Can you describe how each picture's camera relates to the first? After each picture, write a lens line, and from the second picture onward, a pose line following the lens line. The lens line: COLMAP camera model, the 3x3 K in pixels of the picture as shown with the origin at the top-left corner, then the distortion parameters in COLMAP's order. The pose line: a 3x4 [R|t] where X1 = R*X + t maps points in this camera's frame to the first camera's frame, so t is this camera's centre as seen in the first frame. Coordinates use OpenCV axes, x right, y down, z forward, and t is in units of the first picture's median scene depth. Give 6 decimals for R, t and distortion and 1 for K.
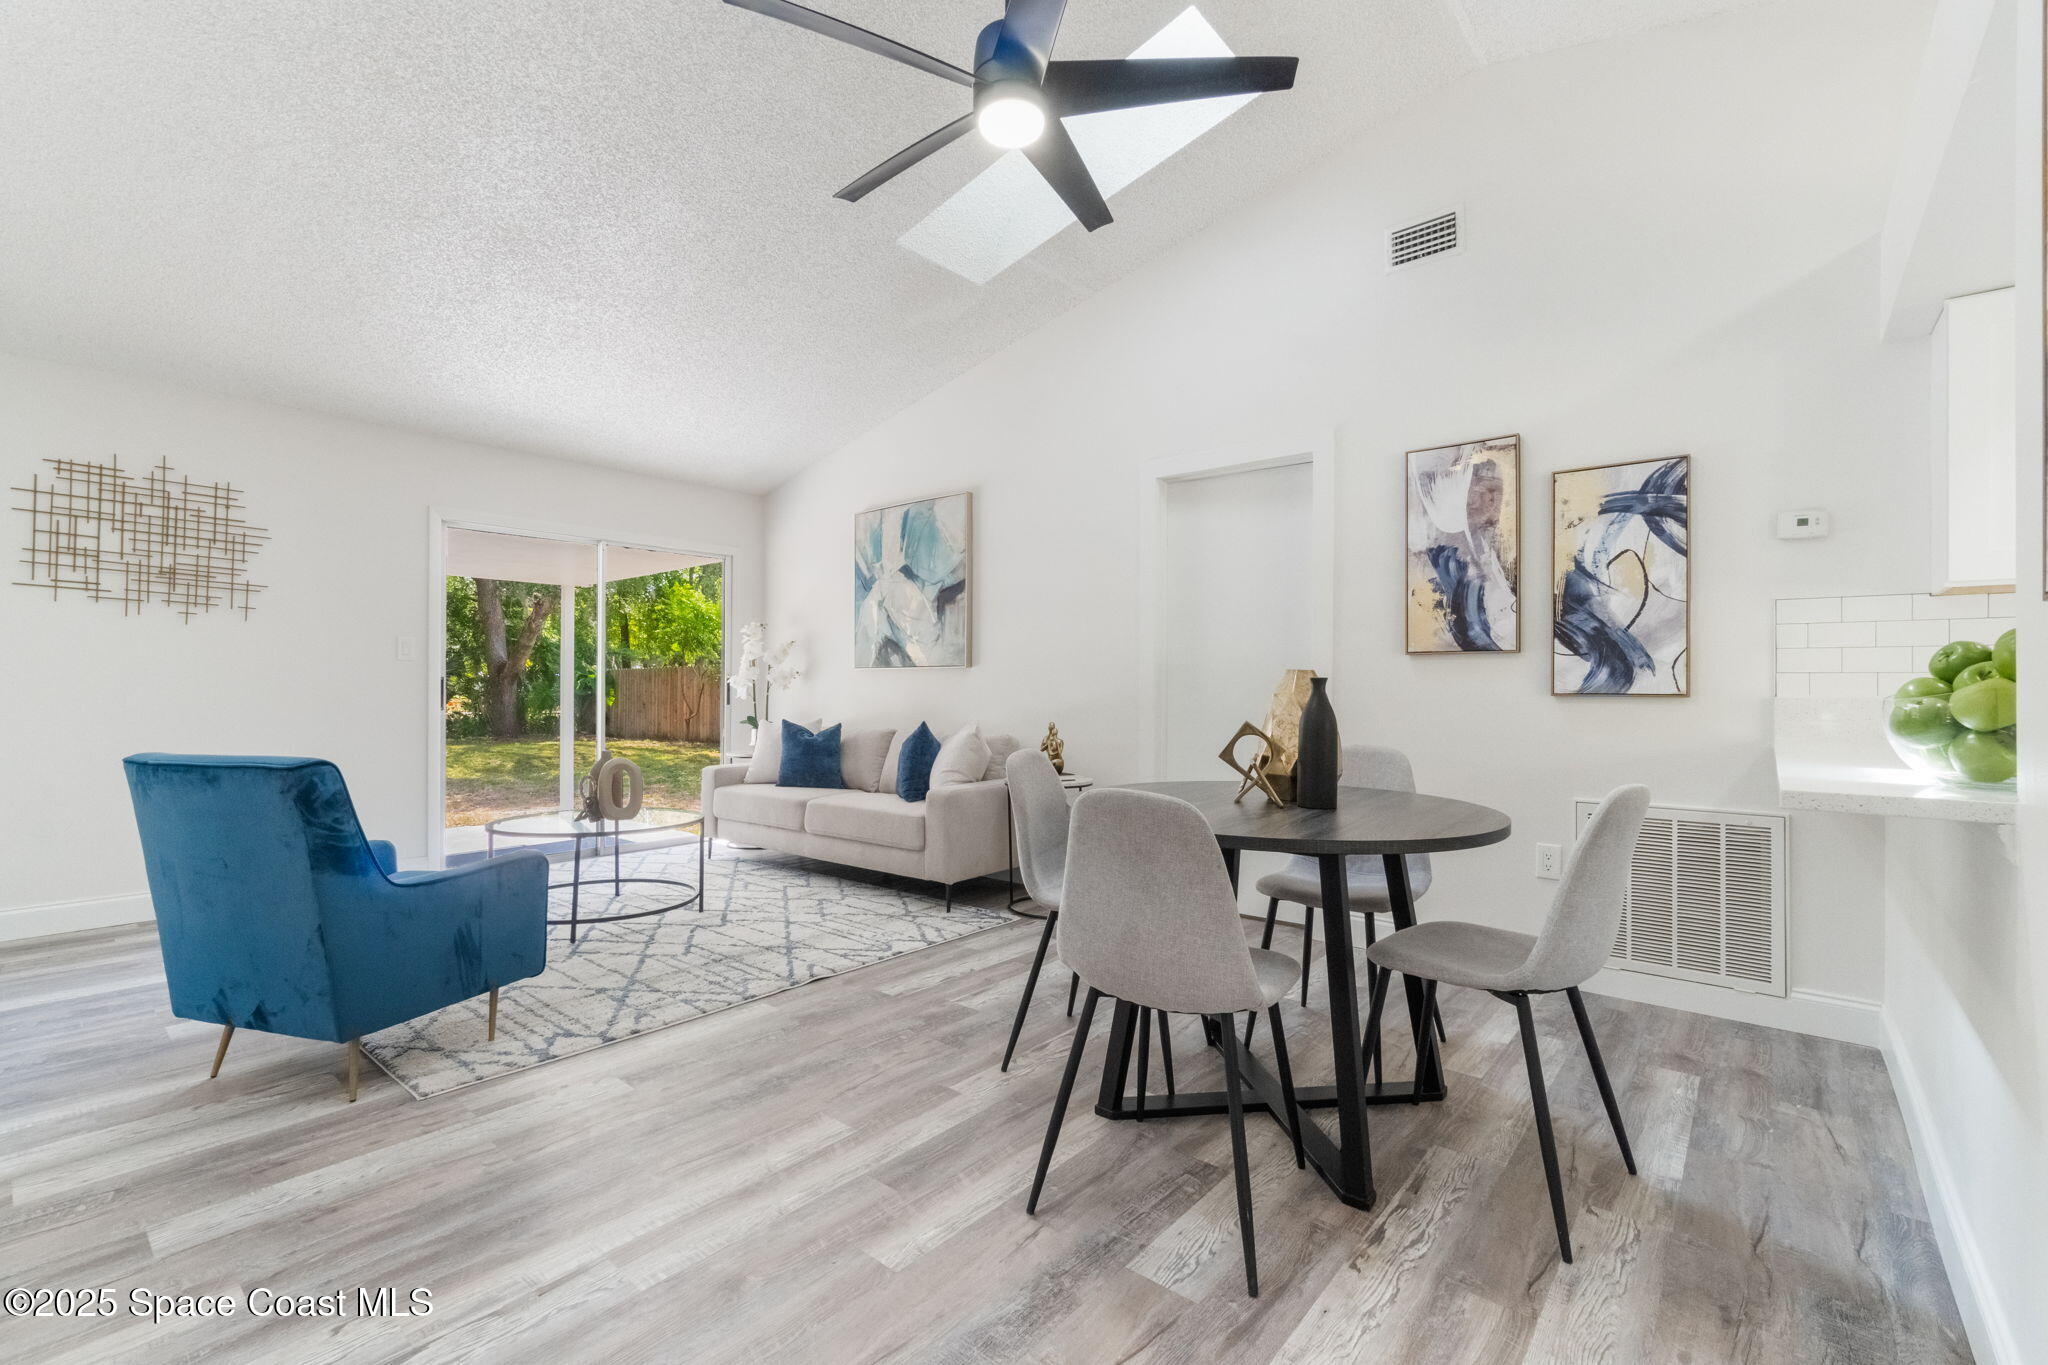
lens RADIAL K [[896.0, 0, 1024.0], [0, 896.0, 682.5], [0, 0, 1]] dist [-0.004411, 0.000160]
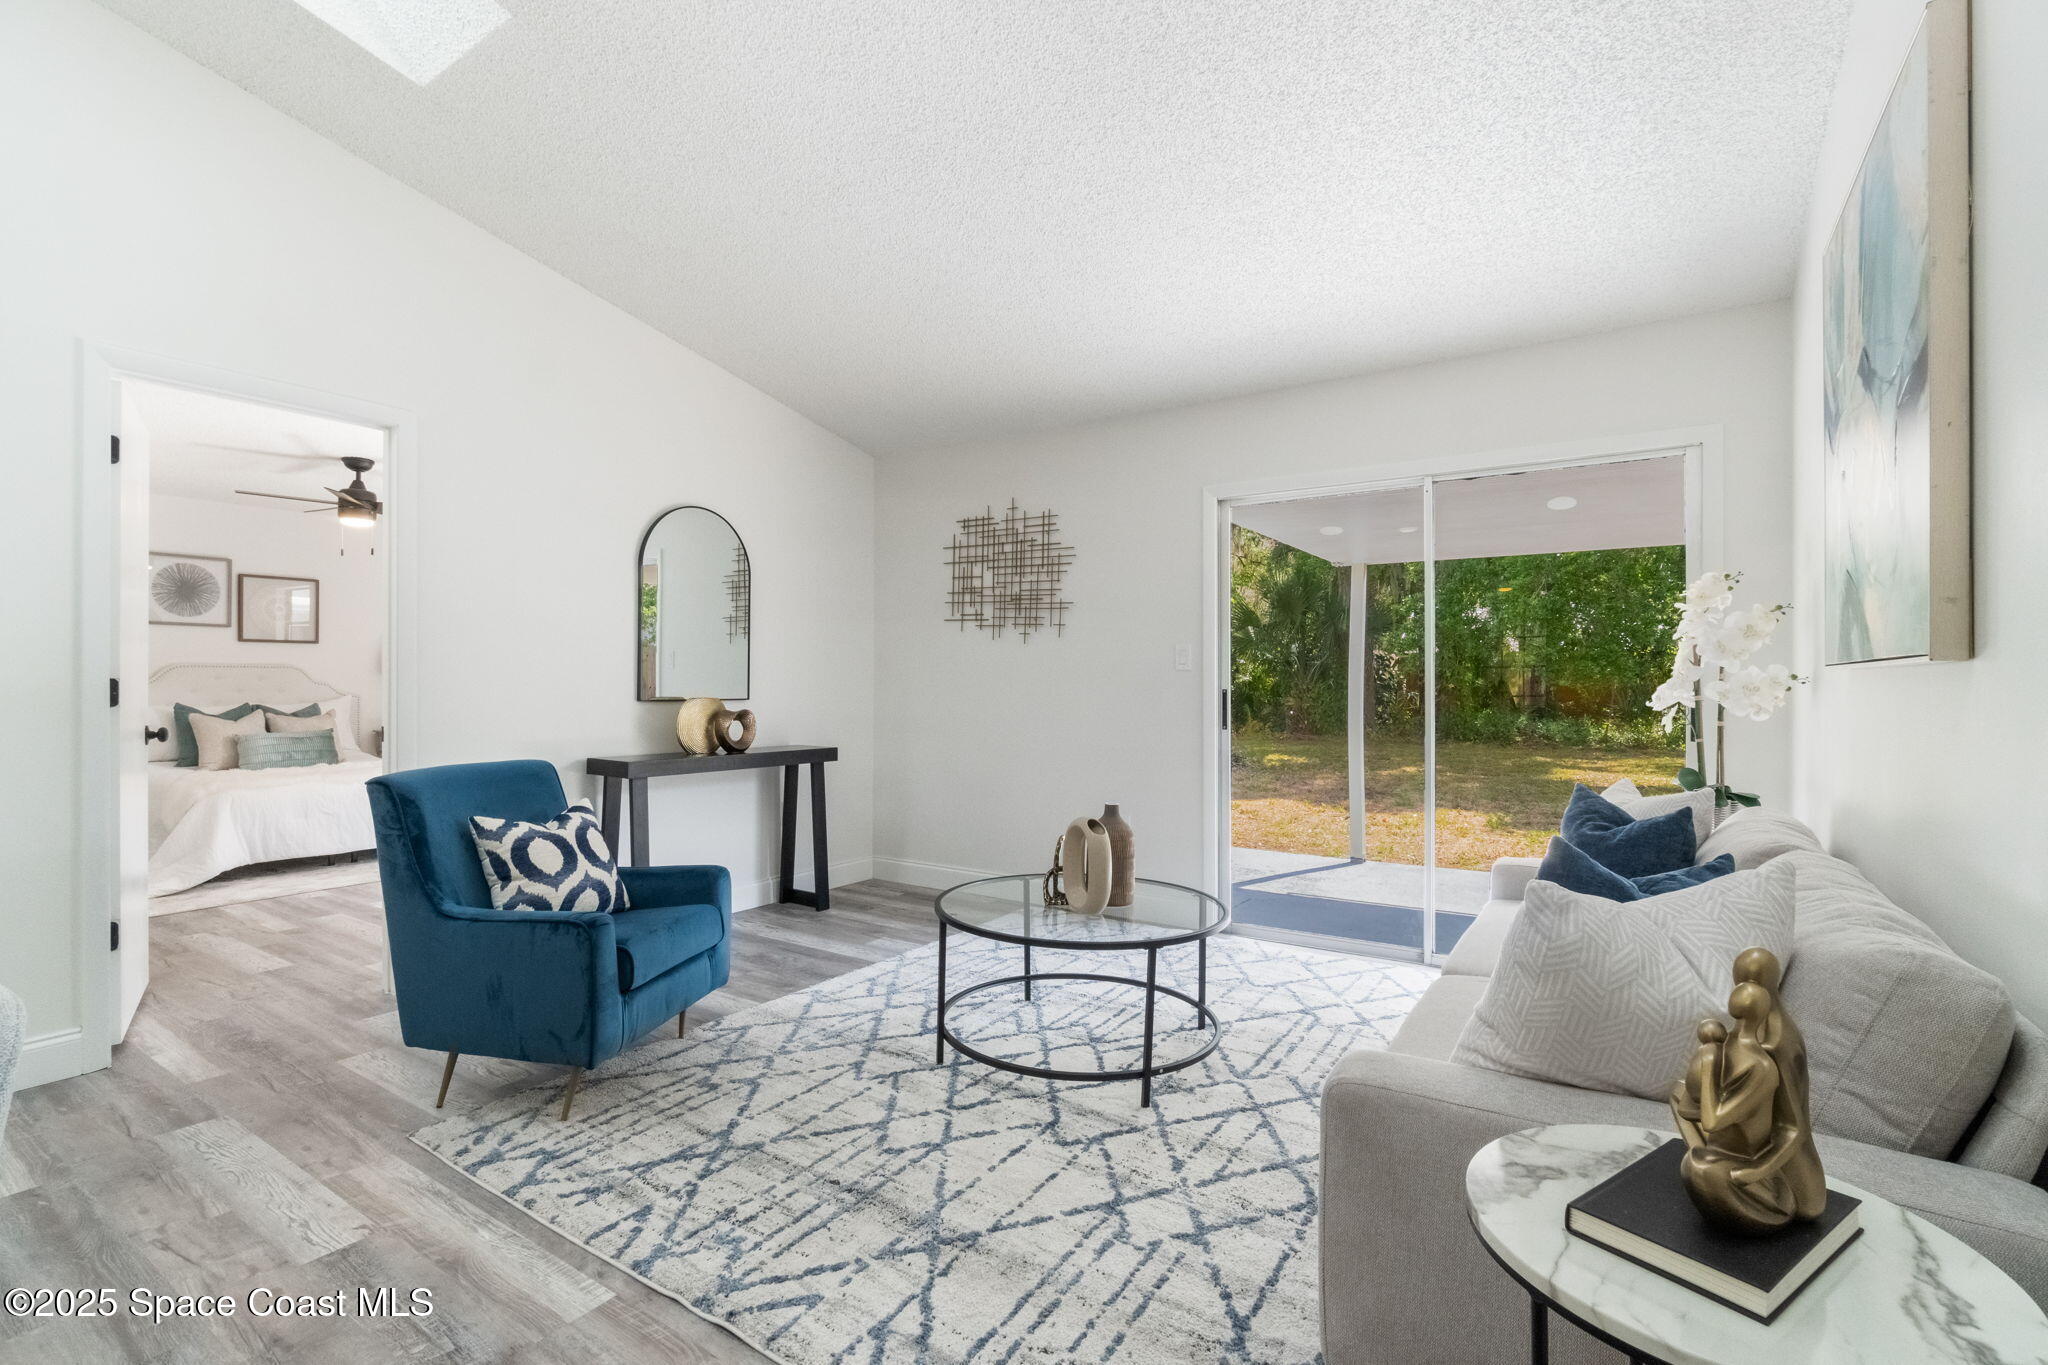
lens RADIAL K [[931.2, 0, 1012.6], [0, 931.2, 684.4], [0, 0, 1]] dist [-0.004220, -0.000053]
pose [[0.100206, -0.000423, -0.994967, 0.271328], [0.004126, 0.999991, -0.000009, -0.017131], [0.994958, -0.004105, 0.100207, 1.048040]]
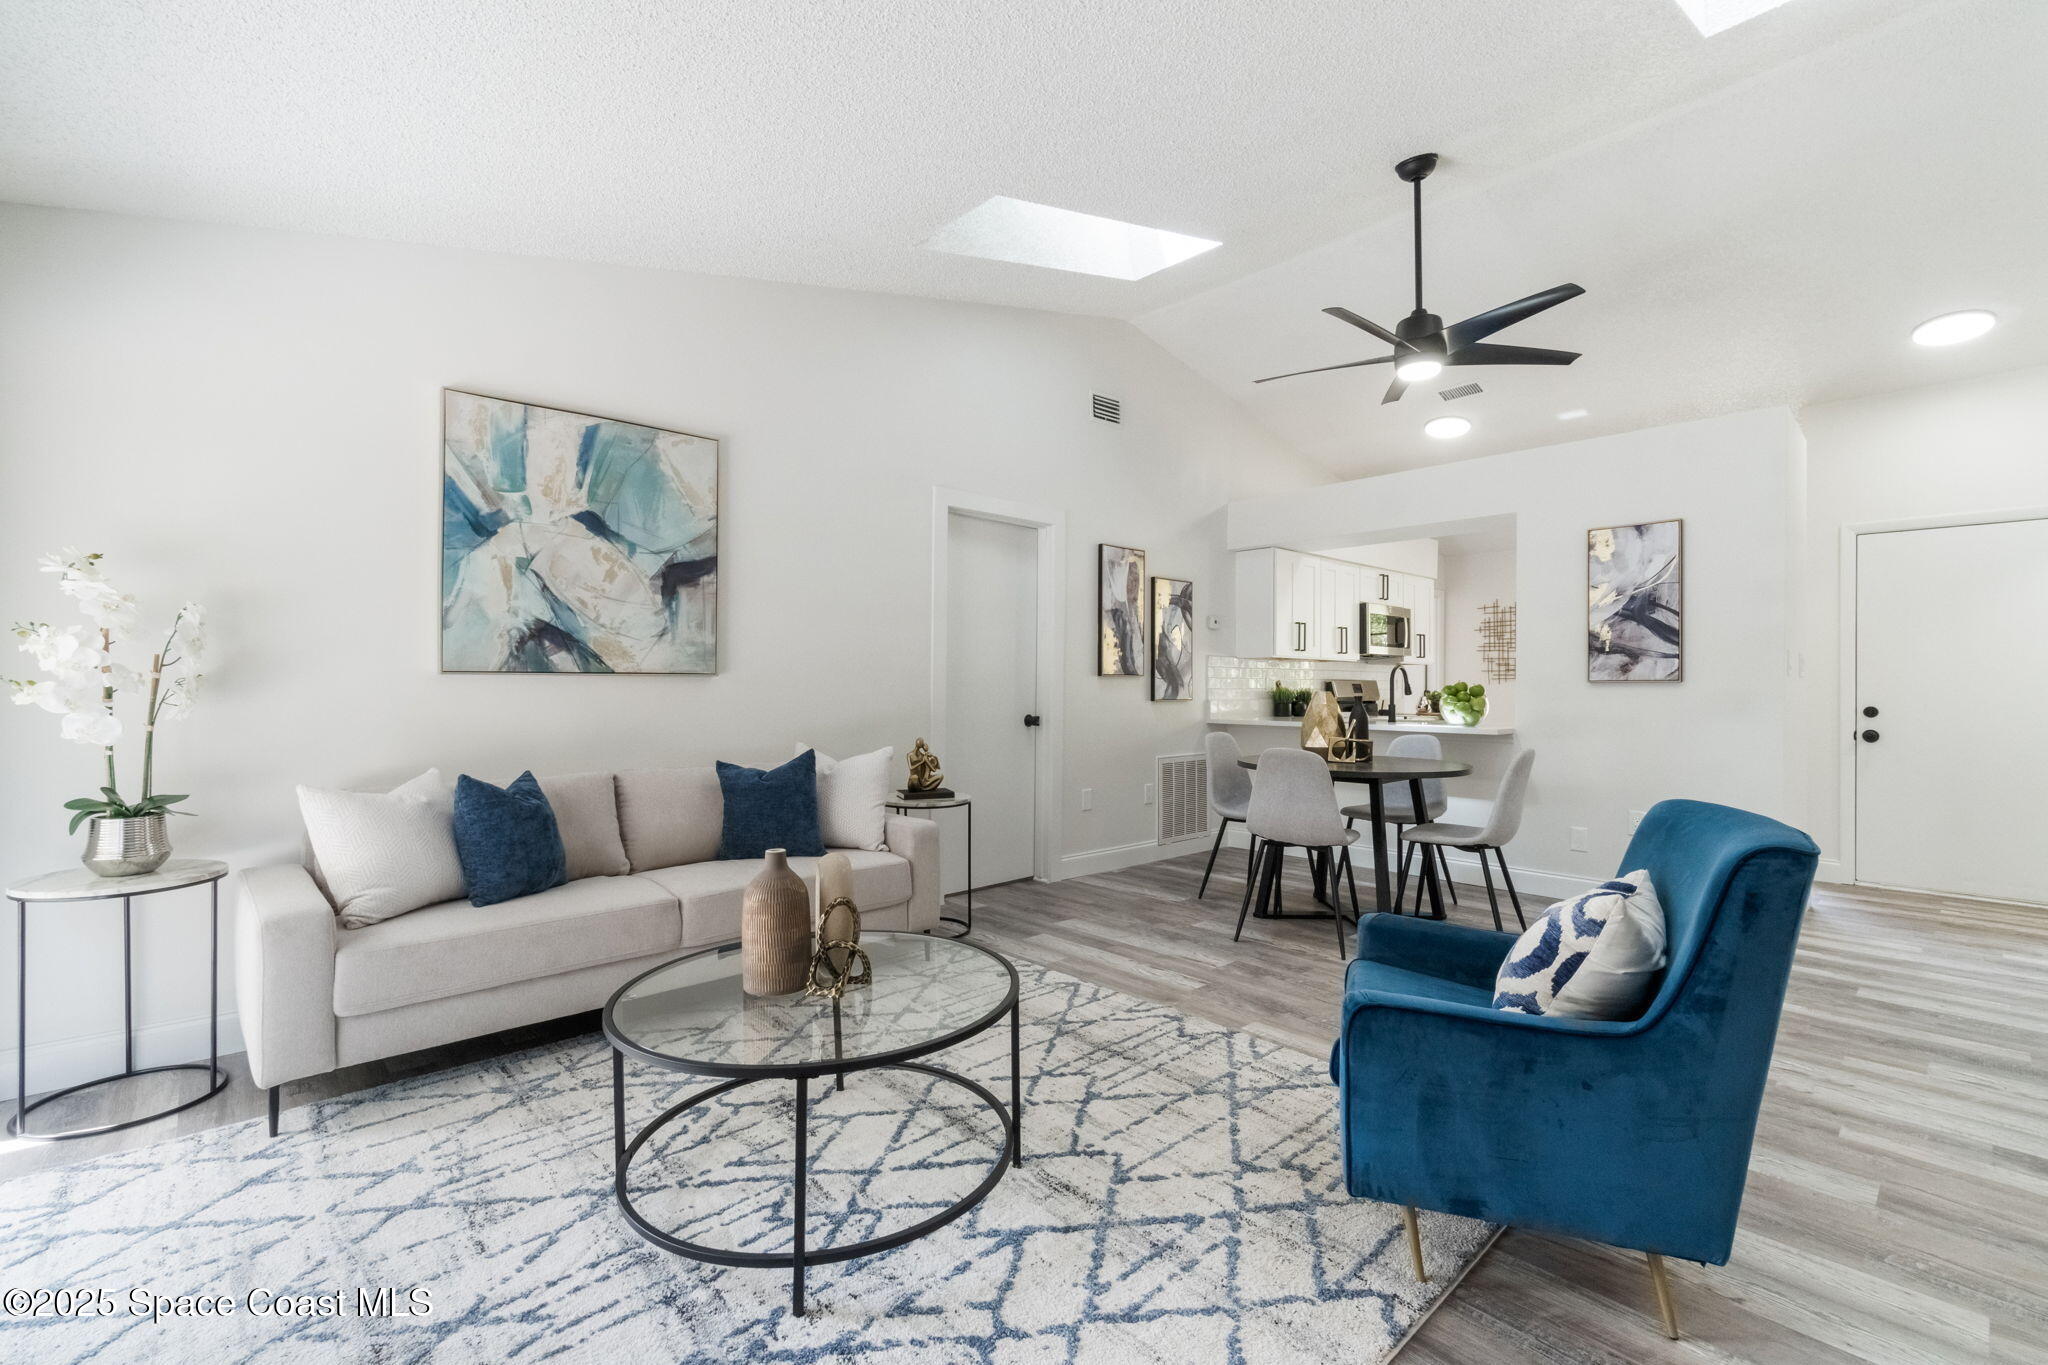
lens RADIAL K [[876.2, 0, 1017.5], [0, 876.2, 690.7], [0, 0, 1]] dist [-0.014032, 0.000019]
pose [[0.132279, -0.008482, 0.991176, -1.127105], [-0.007550, 0.999926, 0.009565, -0.020247], [-0.991184, -0.008748, 0.132205, 0.987901]]
